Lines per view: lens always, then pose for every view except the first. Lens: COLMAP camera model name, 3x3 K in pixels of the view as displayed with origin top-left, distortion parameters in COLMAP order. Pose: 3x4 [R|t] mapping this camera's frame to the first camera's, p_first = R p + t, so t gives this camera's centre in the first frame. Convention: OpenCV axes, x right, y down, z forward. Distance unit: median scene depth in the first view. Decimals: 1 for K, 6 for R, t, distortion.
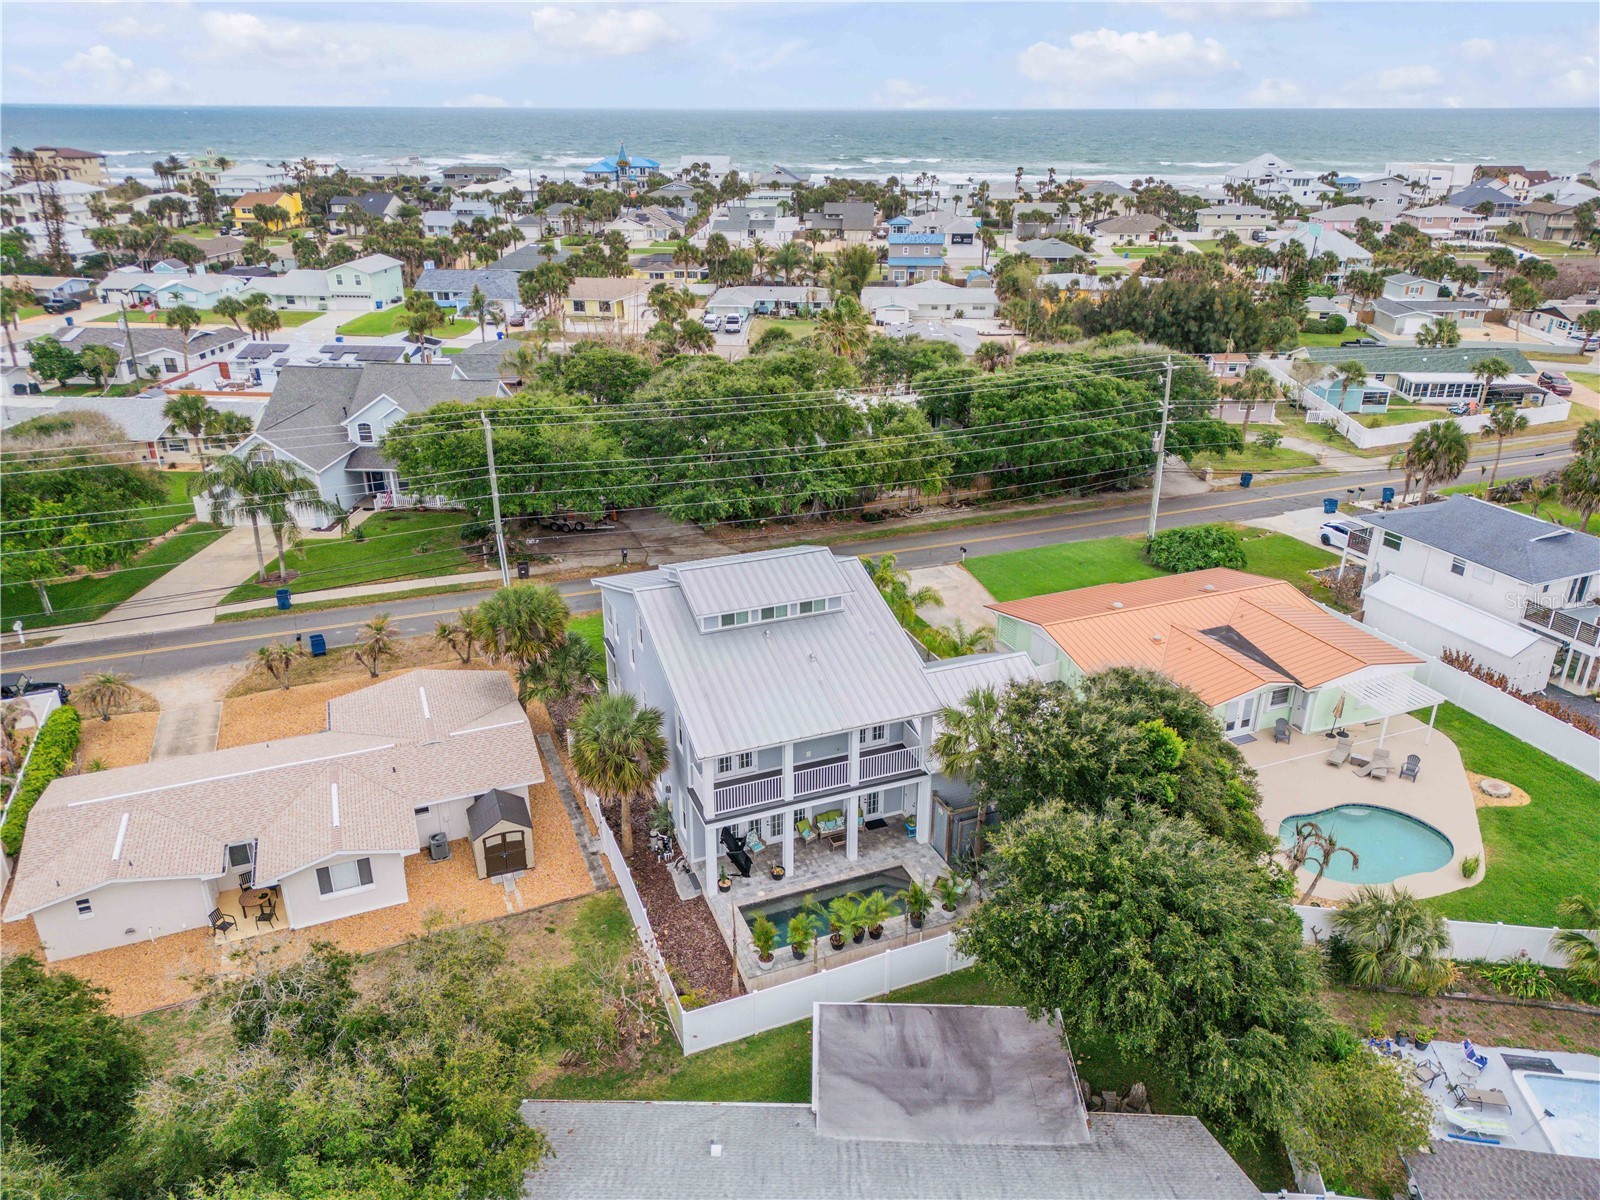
lens RADIAL K [[1122.0, 0, 800.0], [0, 1122.0, 600.0], [0, 0, 1]] dist [0.084119, -0.083507]
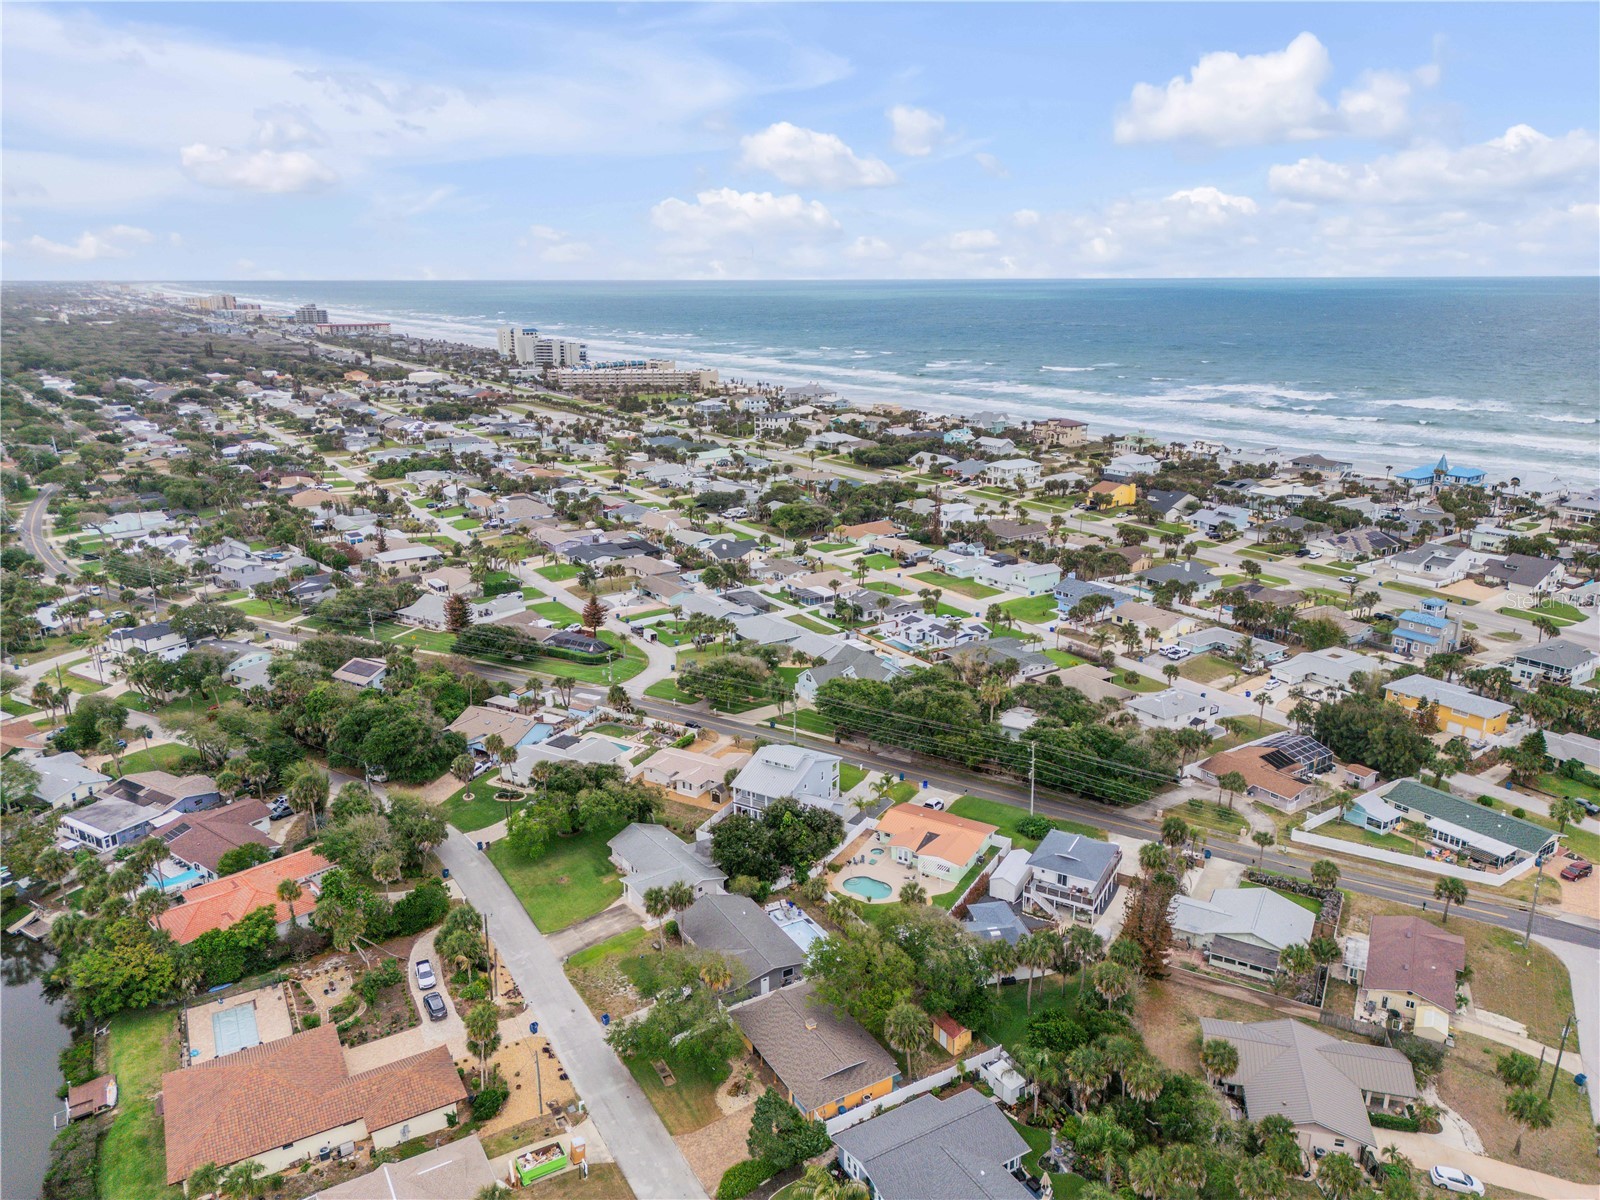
lens RADIAL K [[1119.1, 0, 800.0], [0, 1119.1, 600.0], [0, 0, 1]] dist [0.102451, -0.111475]
pose [[0.610572, 0.217266, -0.761576, 1.470528], [-0.312345, 0.949747, 0.020535, -0.325761], [0.727766, 0.225336, 0.647750, -0.814615]]
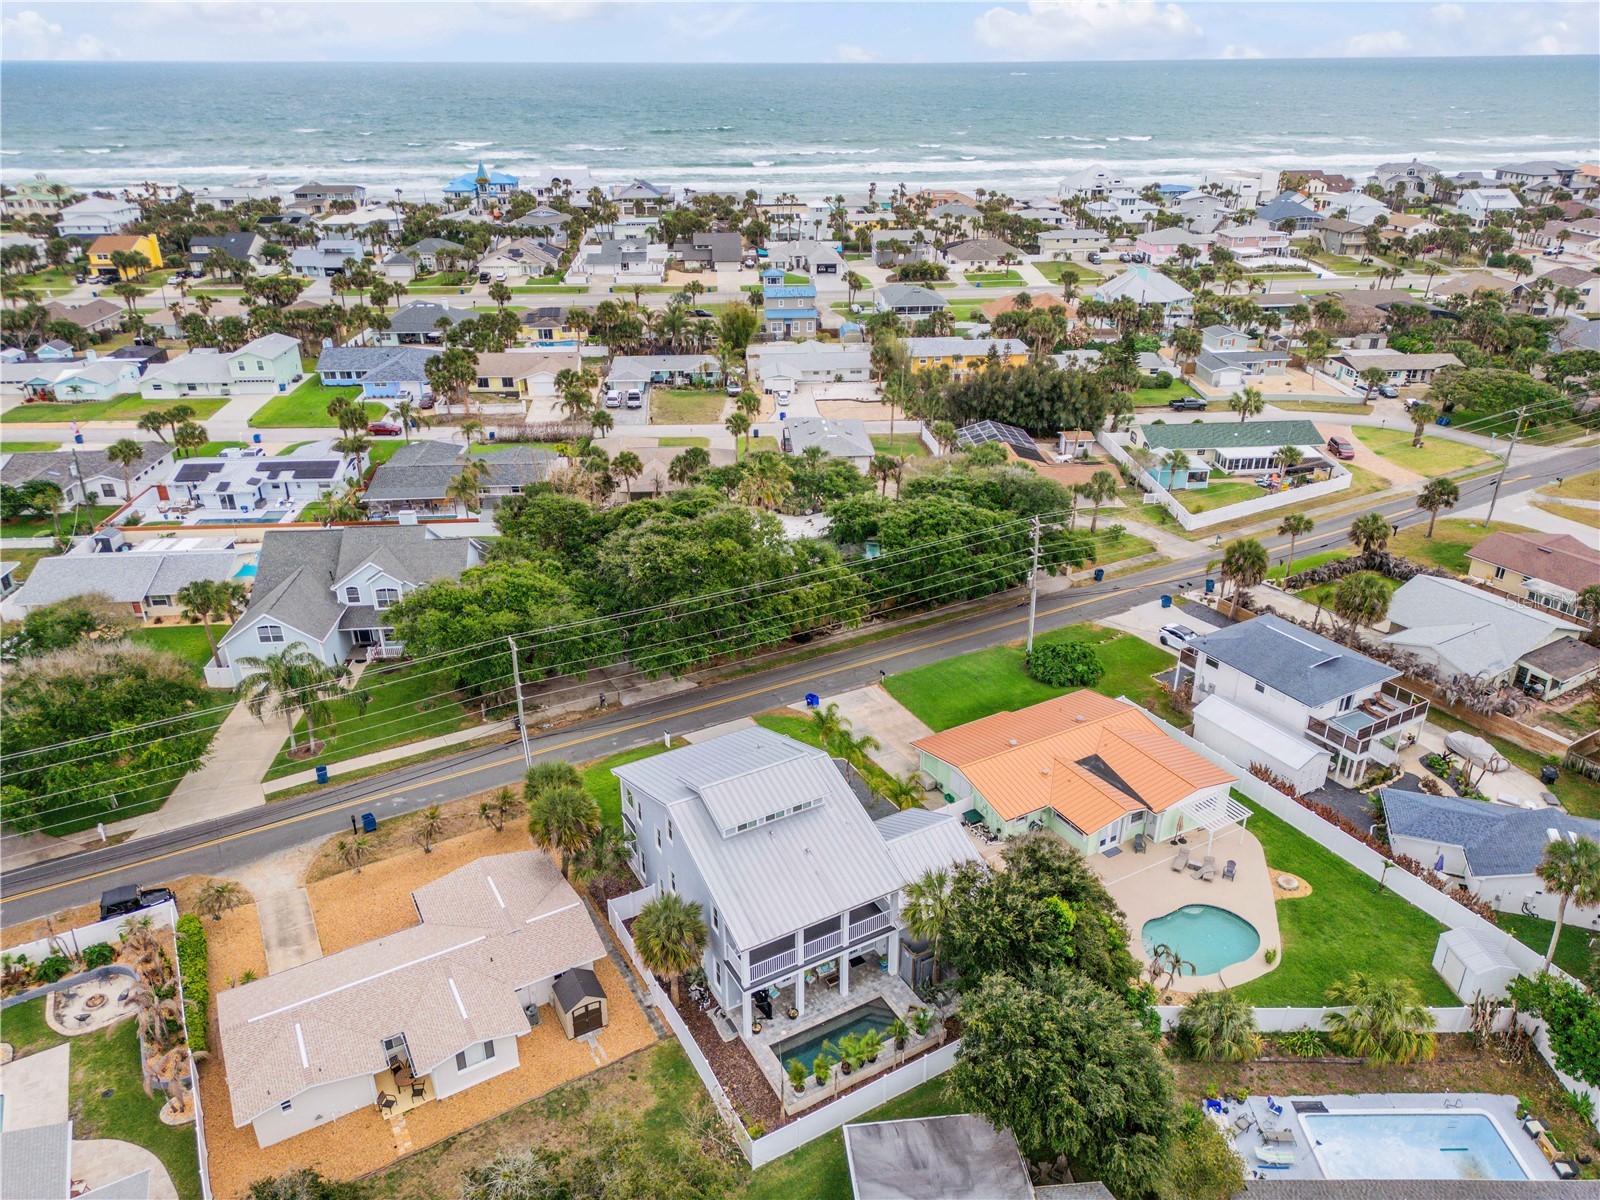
lens RADIAL K [[1122.0, 0, 800.0], [0, 1122.0, 600.0], [0, 0, 1]] dist [0.084119, -0.083507]
pose [[0.991334, -0.061890, 0.115869, -0.068905], [0.057773, 0.997585, 0.038562, -0.152551], [-0.117976, -0.031534, 0.992516, -0.168922]]
